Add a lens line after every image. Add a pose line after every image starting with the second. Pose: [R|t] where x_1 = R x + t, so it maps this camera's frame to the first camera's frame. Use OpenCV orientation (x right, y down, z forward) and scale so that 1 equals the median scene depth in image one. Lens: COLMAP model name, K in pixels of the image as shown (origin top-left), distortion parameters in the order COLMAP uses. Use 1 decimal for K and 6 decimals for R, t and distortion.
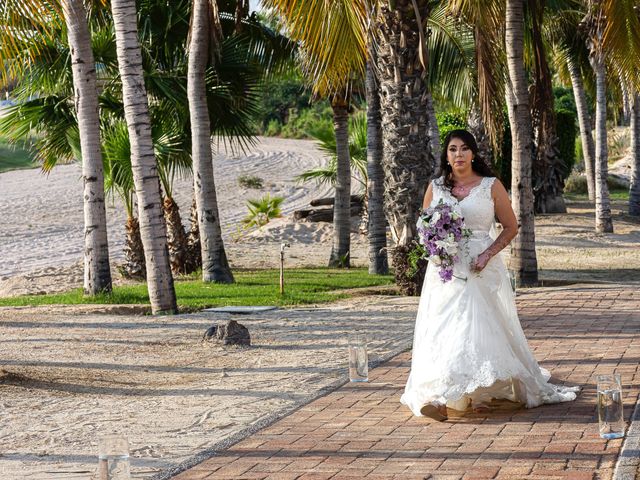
lens RADIAL K [[2206.5, 0, 320.0], [0, 2206.5, 240.0], [0, 0, 1]] dist [-0.076247, -1.550899]
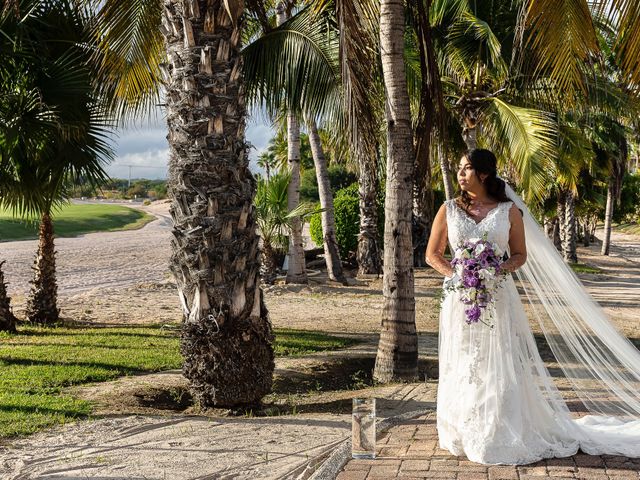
lens RADIAL K [[927.4, 0, 320.0], [0, 927.4, 240.0], [0, 0, 1]] dist [0.003848, 0.050550]
pose [[0.999761, 0.021861, -0.000863, 0.071259], [-0.021878, 0.999120, -0.035796, -0.011550], [0.000080, 0.035806, 0.999359, 0.749766]]
